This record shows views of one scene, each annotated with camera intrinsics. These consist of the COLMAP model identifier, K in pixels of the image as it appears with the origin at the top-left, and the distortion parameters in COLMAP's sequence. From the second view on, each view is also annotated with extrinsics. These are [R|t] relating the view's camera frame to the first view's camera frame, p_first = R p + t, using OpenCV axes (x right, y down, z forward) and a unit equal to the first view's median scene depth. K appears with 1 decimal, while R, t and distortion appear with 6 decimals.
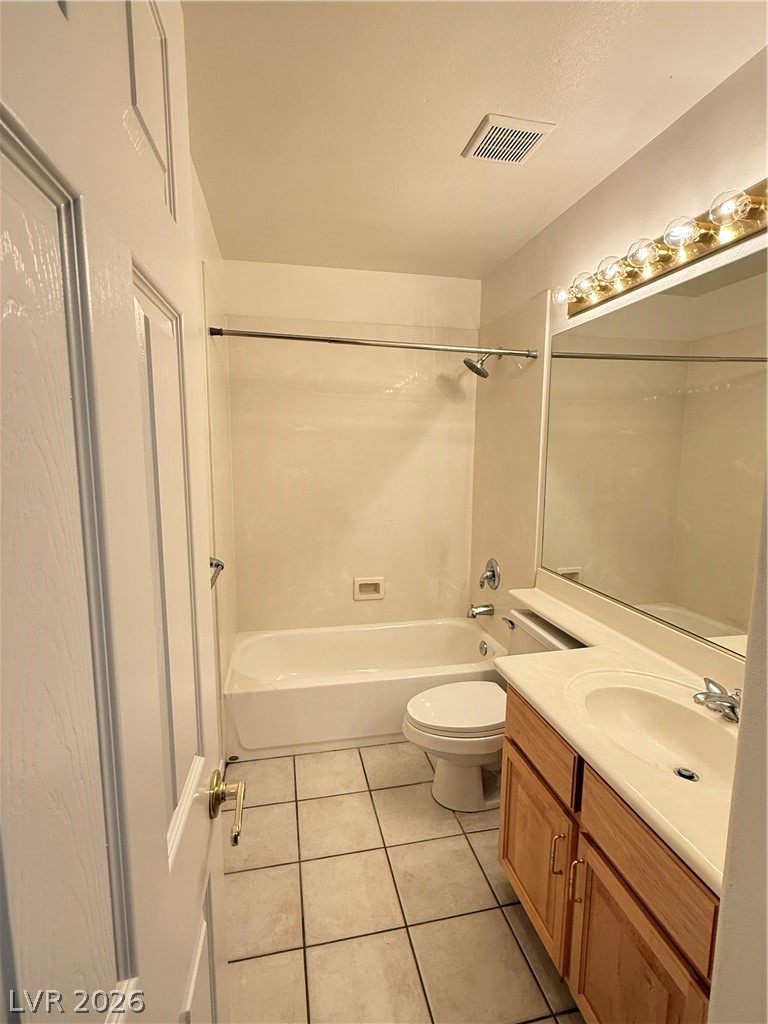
lens RADIAL K [[494.9, 0, 383.6], [0, 494.9, 513.6], [0, 0, 1]] dist [-0.001359, 0.000434]
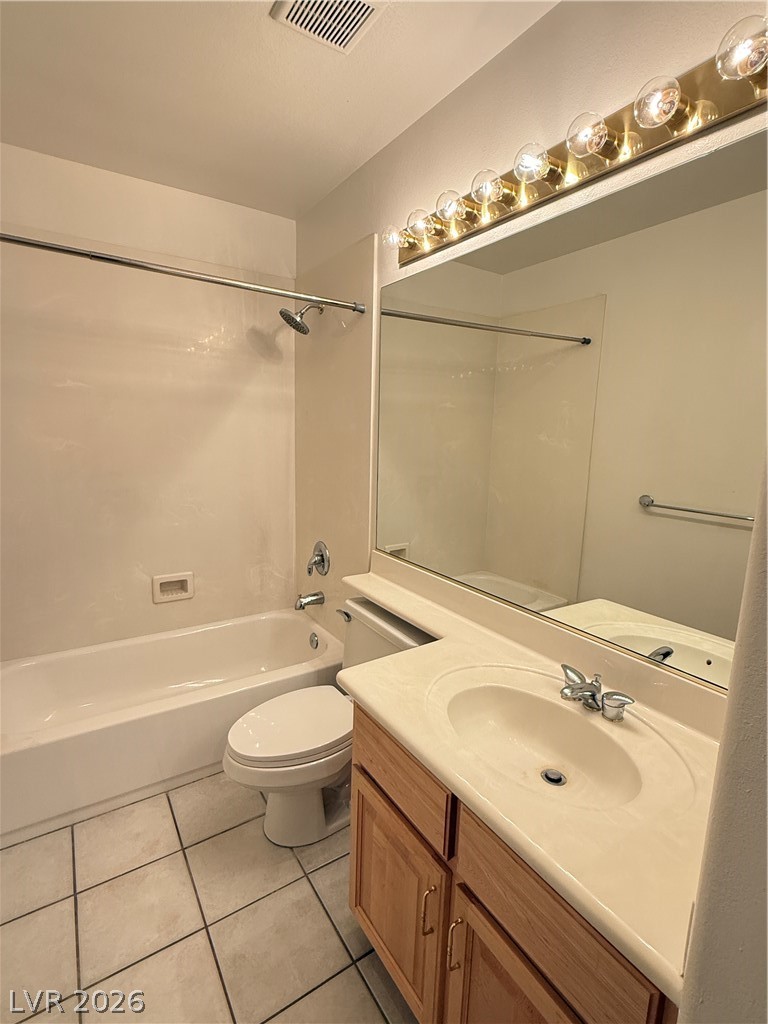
lens RADIAL K [[494.9, 0, 381.8], [0, 494.9, 514.5], [0, 0, 1]] dist [-0.001359, 0.000434]
pose [[0.934688, -0.045913, 0.352491, 0.014393], [0.028236, 0.998080, 0.055131, -0.005562], [-0.354346, -0.041577, 0.934190, 0.177890]]
